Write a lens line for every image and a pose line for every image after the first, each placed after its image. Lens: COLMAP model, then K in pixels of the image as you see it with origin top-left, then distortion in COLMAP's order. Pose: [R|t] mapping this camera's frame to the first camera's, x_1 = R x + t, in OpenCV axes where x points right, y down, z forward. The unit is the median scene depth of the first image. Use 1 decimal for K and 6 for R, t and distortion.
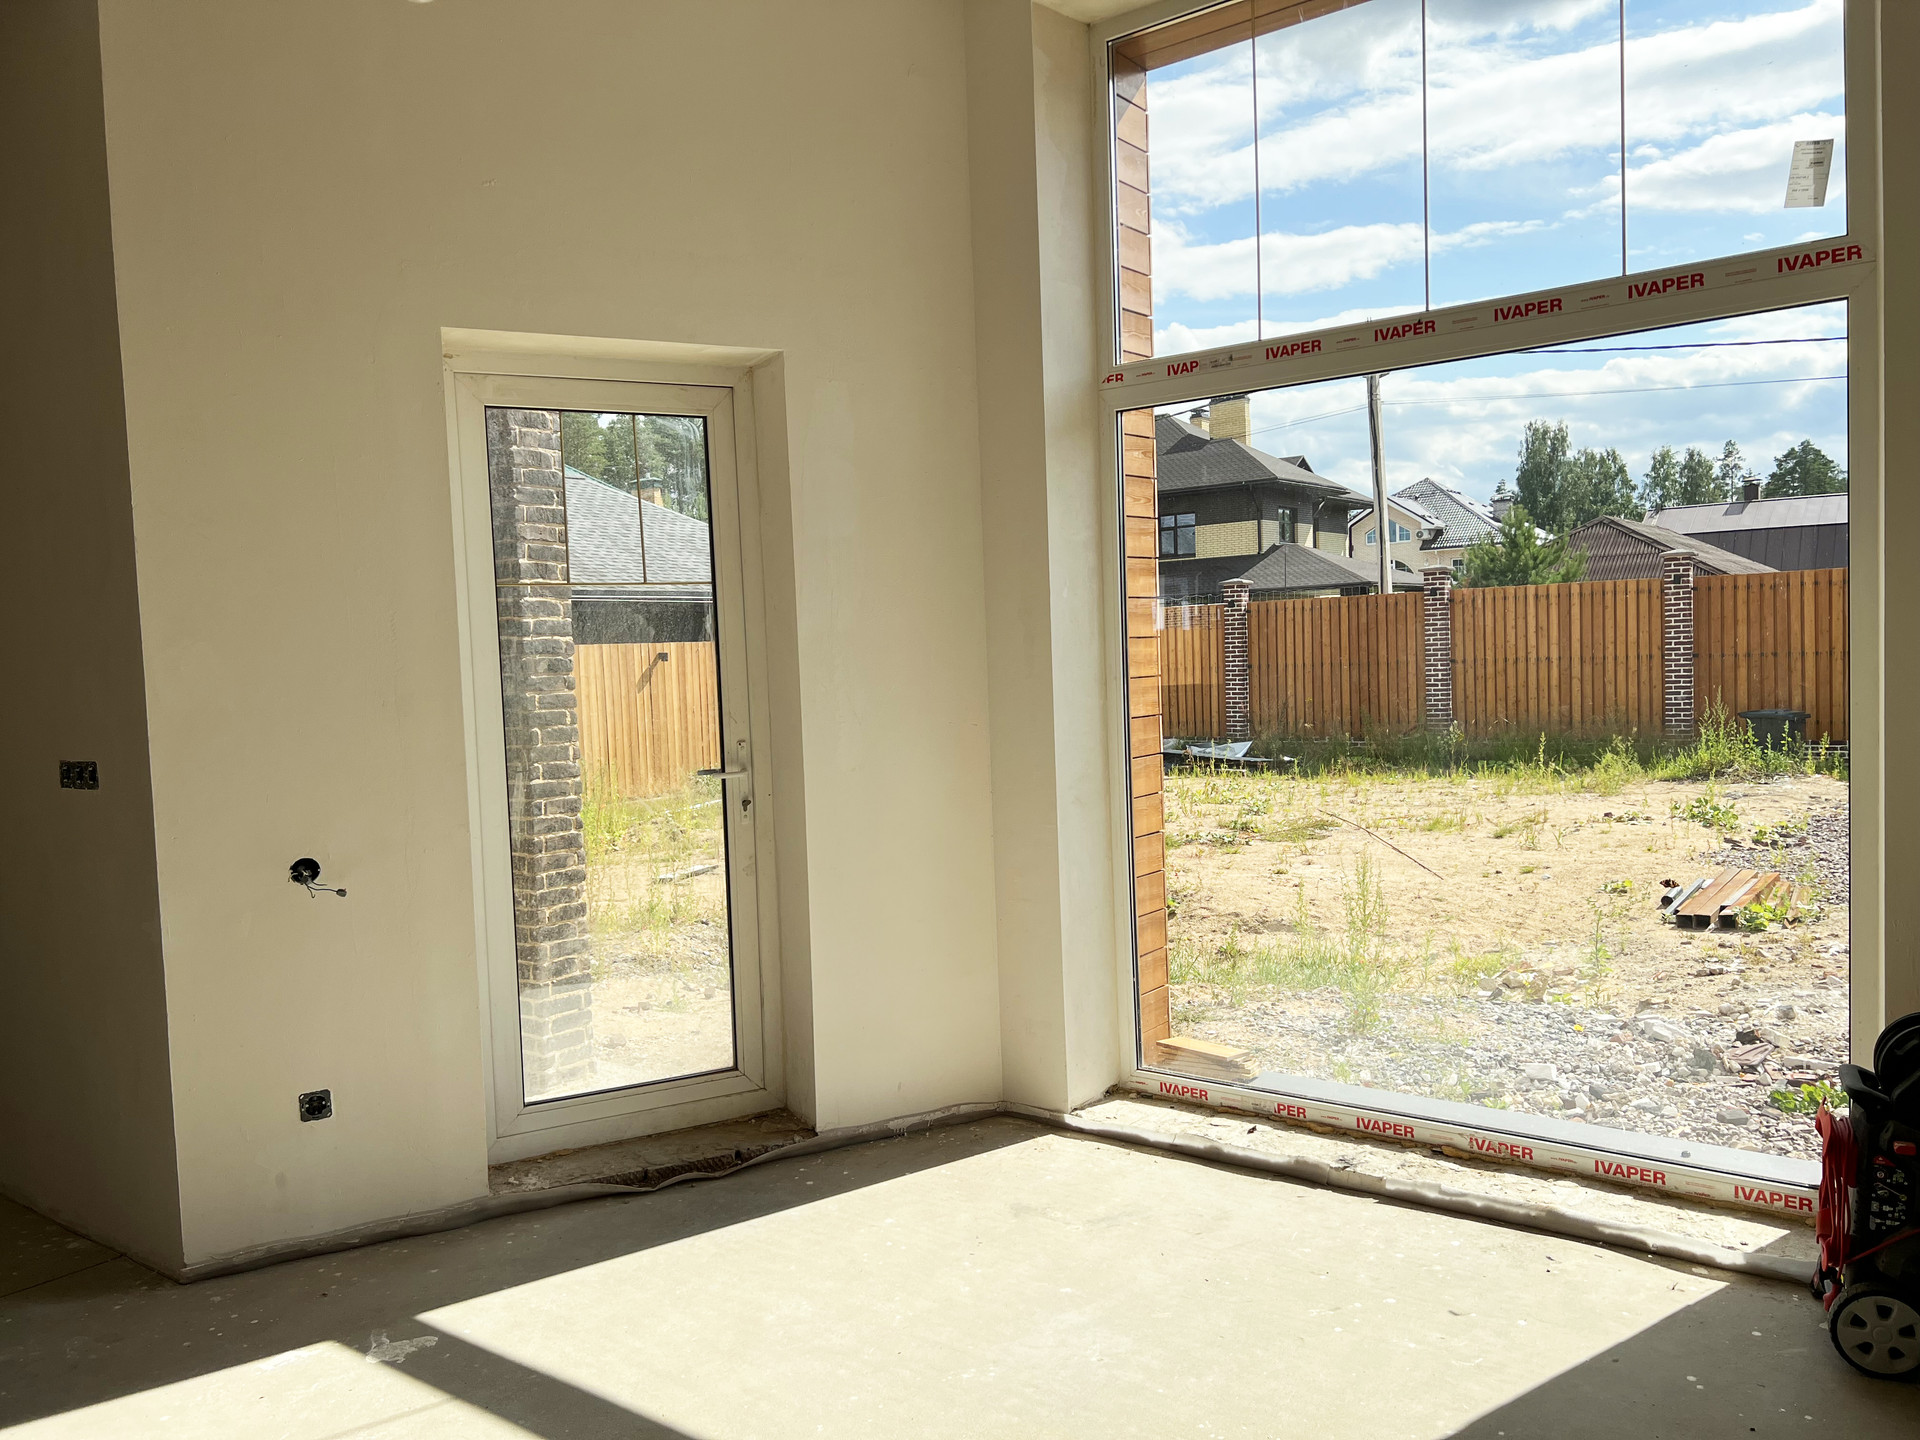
lens RADIAL K [[1449.4, 0, 962.1], [0, 1449.4, 721.5], [0, 0, 1]] dist [0.081696, -0.107587]
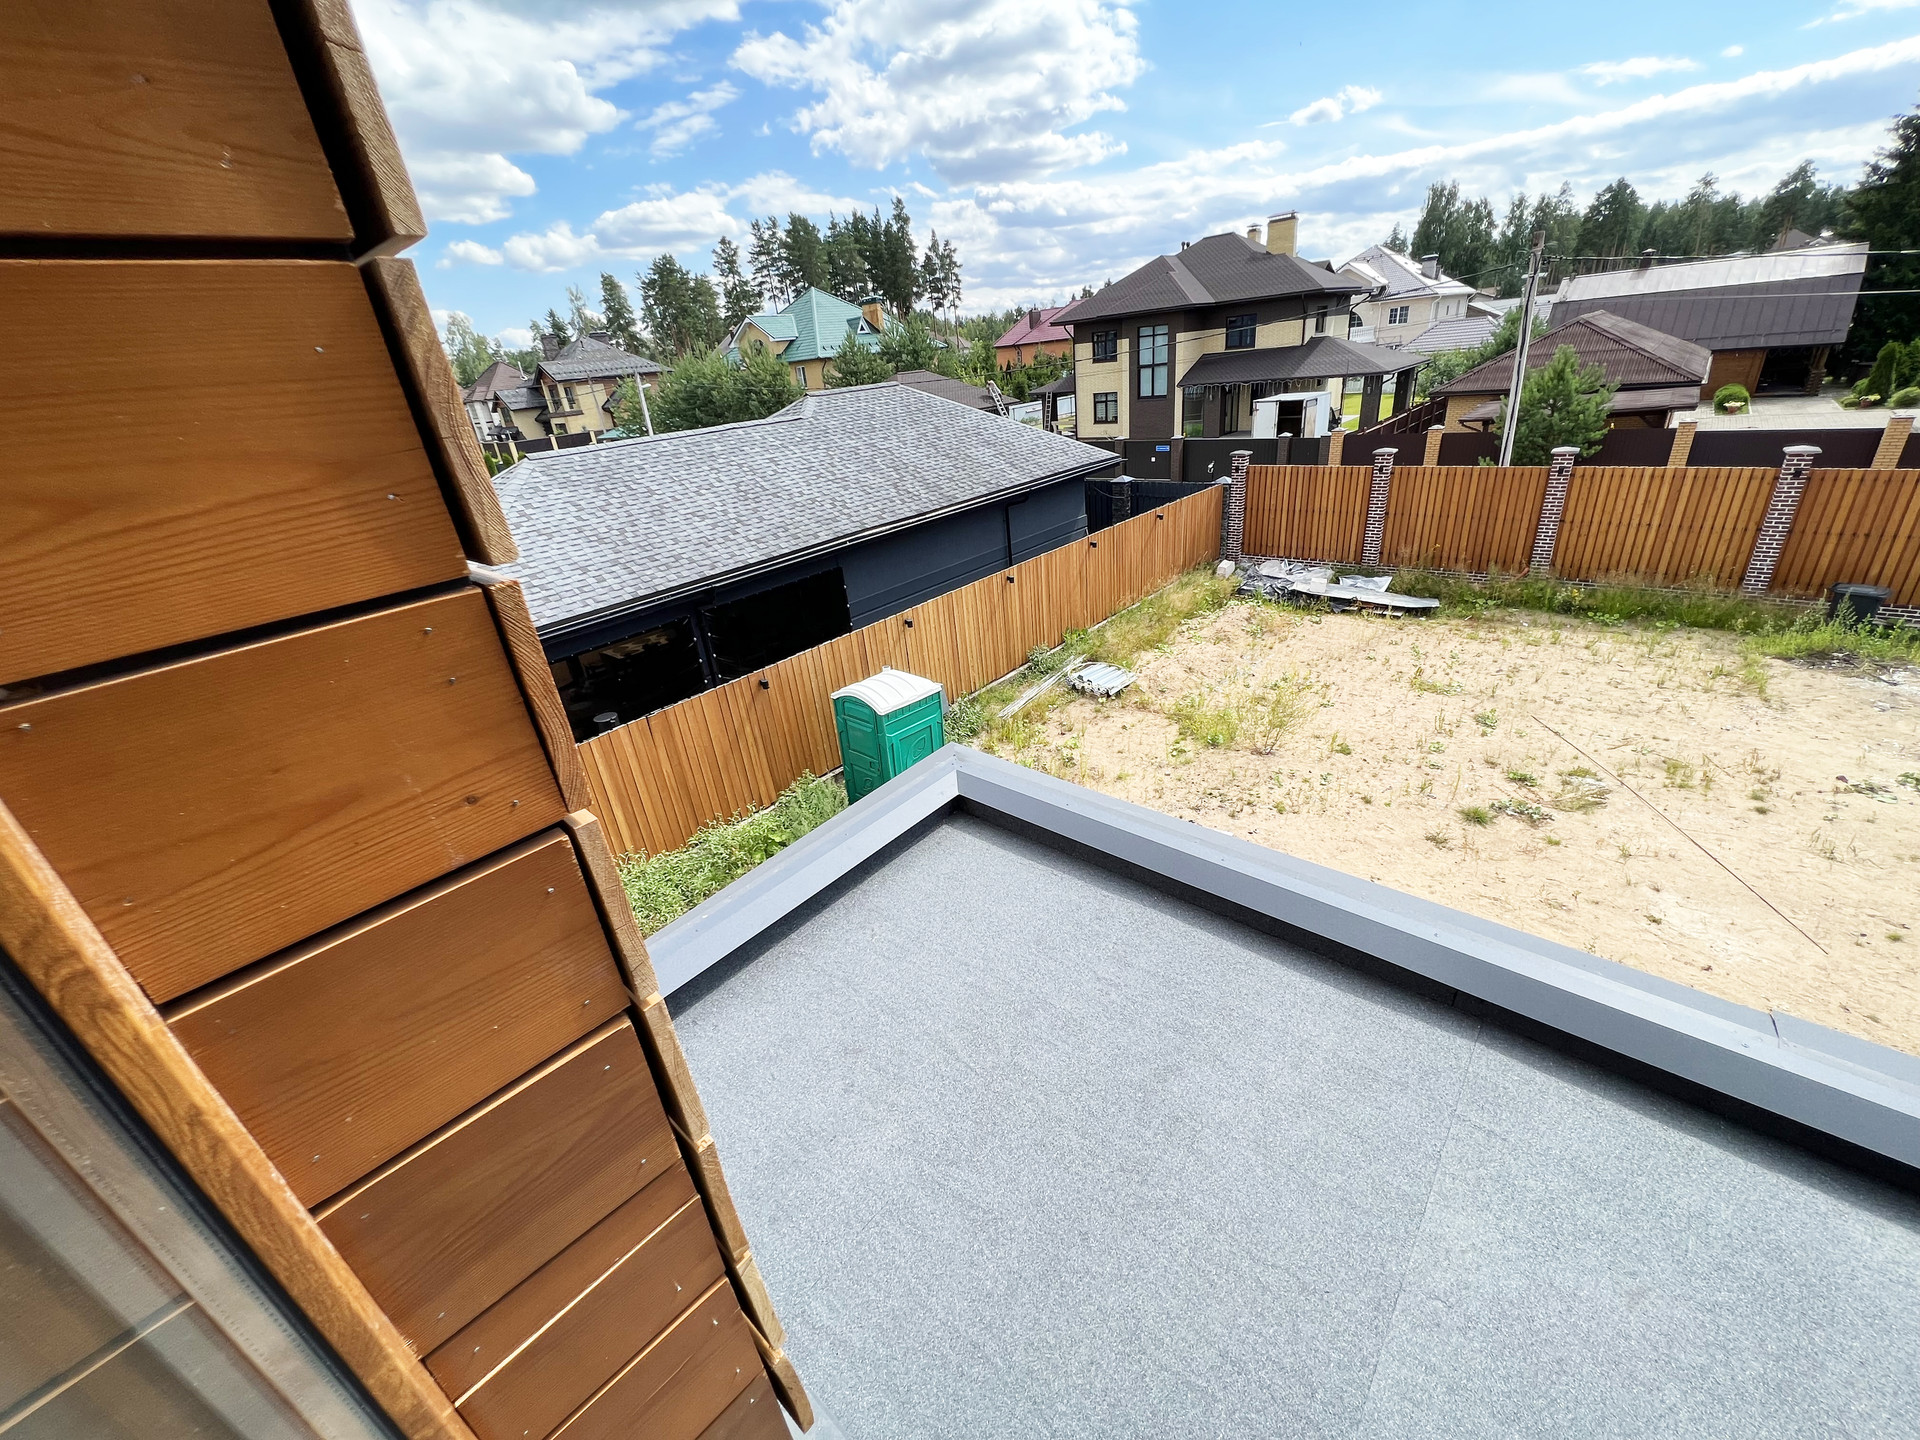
lens RADIAL K [[774.5, 0, 958.5], [0, 774.5, 723.4], [0, 0, 1]] dist [-0.001617, 0.000271]
pose [[0.994439, -0.022139, -0.102961, -0.067574], [0.059831, 0.923325, 0.379331, -0.075826], [0.086669, -0.383382, 0.919515, 0.091999]]
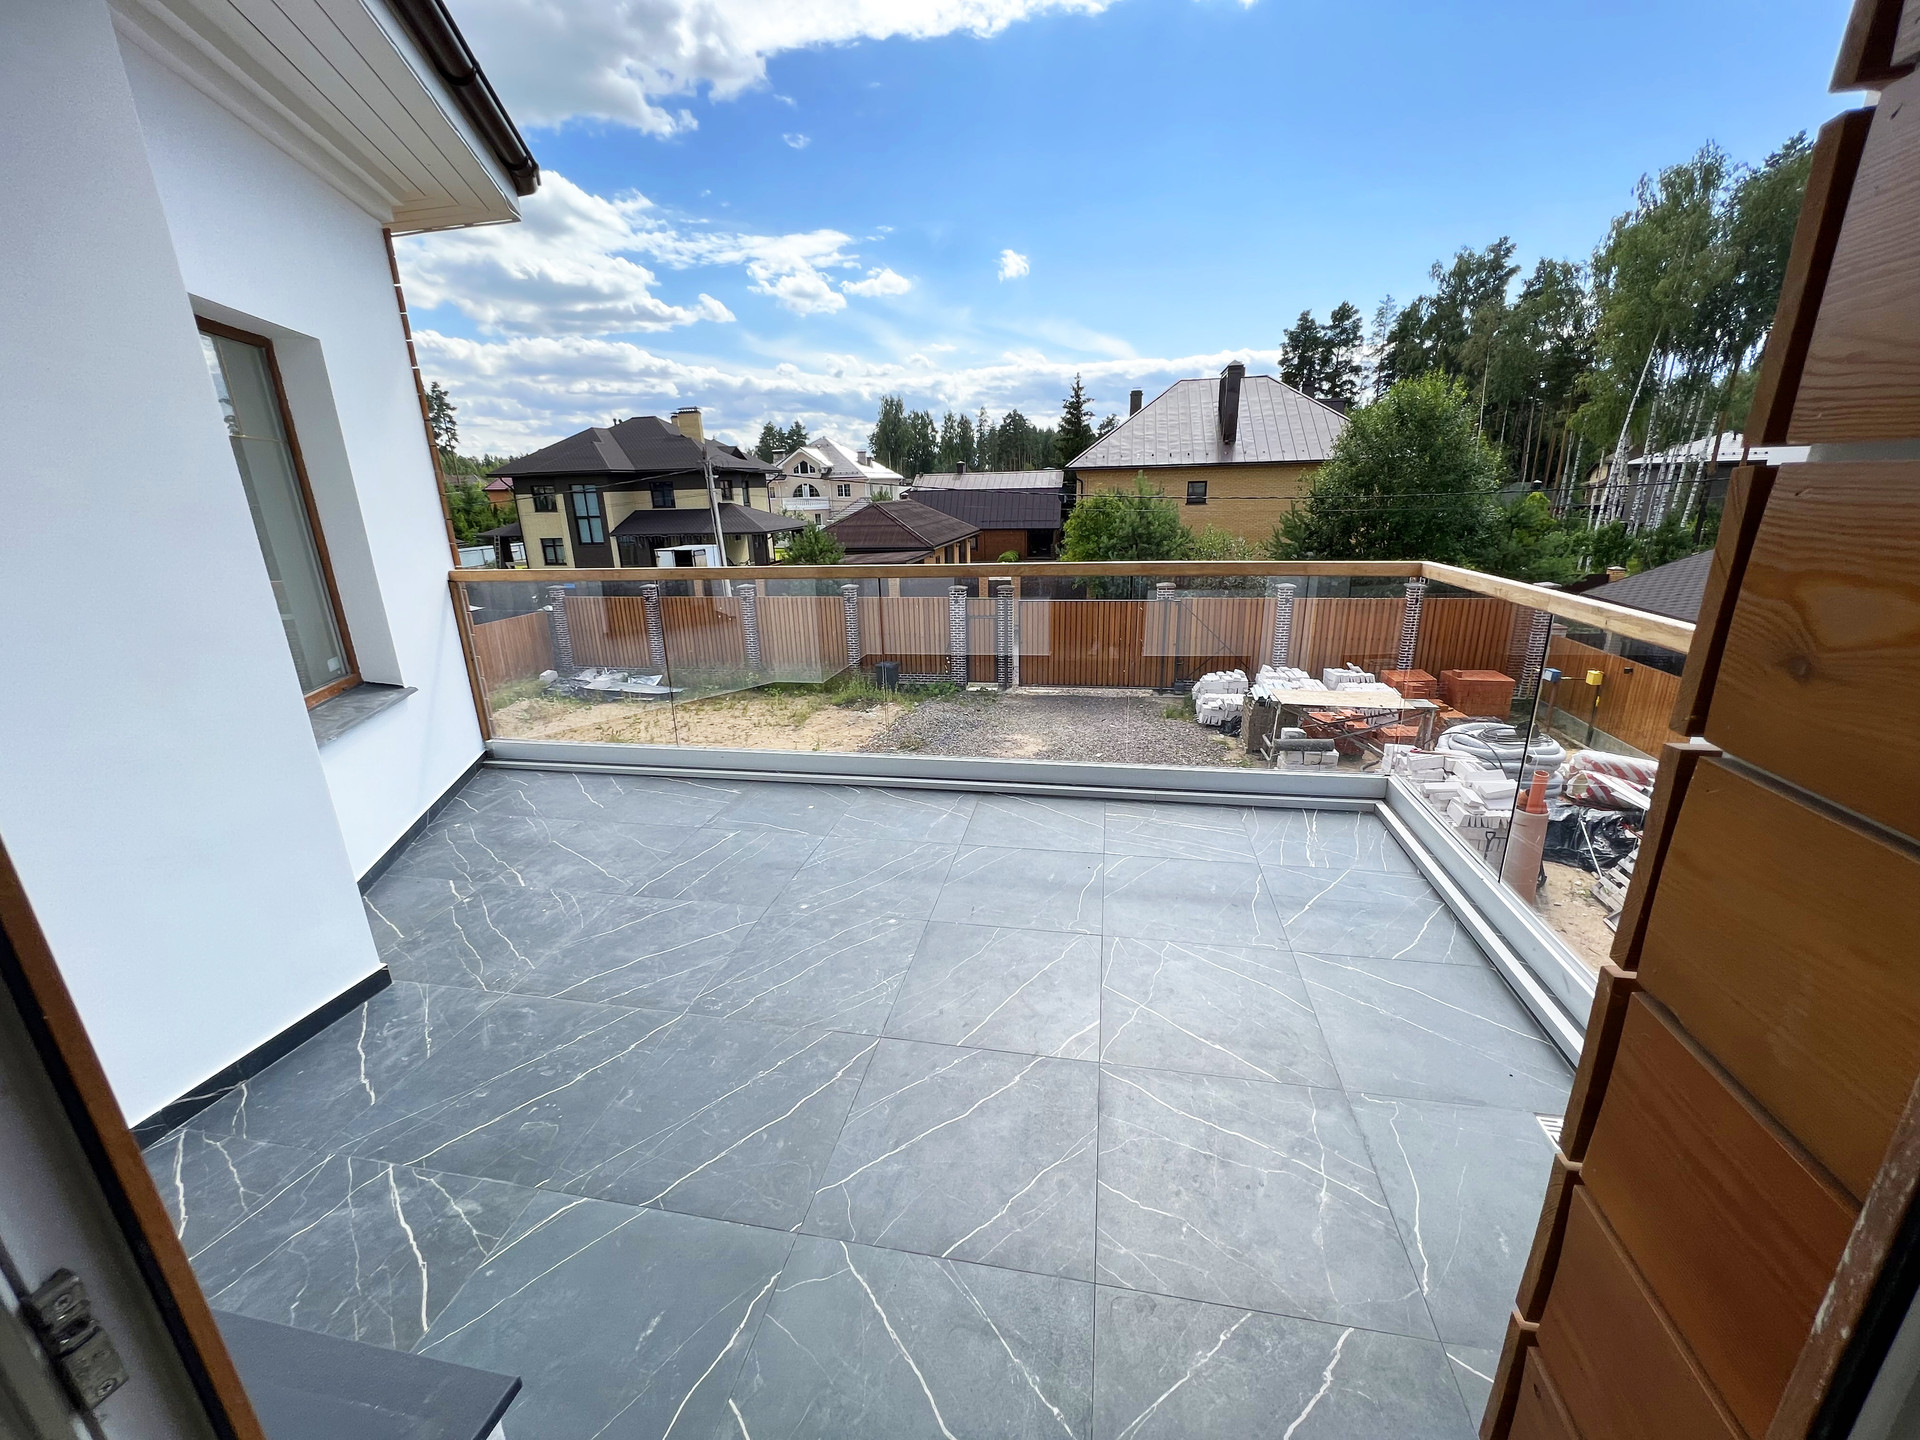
lens RADIAL K [[774.5, 0, 958.6], [0, 774.5, 721.1], [0, 0, 1]] dist [-0.001617, 0.000271]
pose [[0.907235, -0.113878, 0.404916, 0.059441], [0.018915, 0.972726, 0.231186, -0.071295], [-0.420199, -0.202081, 0.884644, -0.042685]]
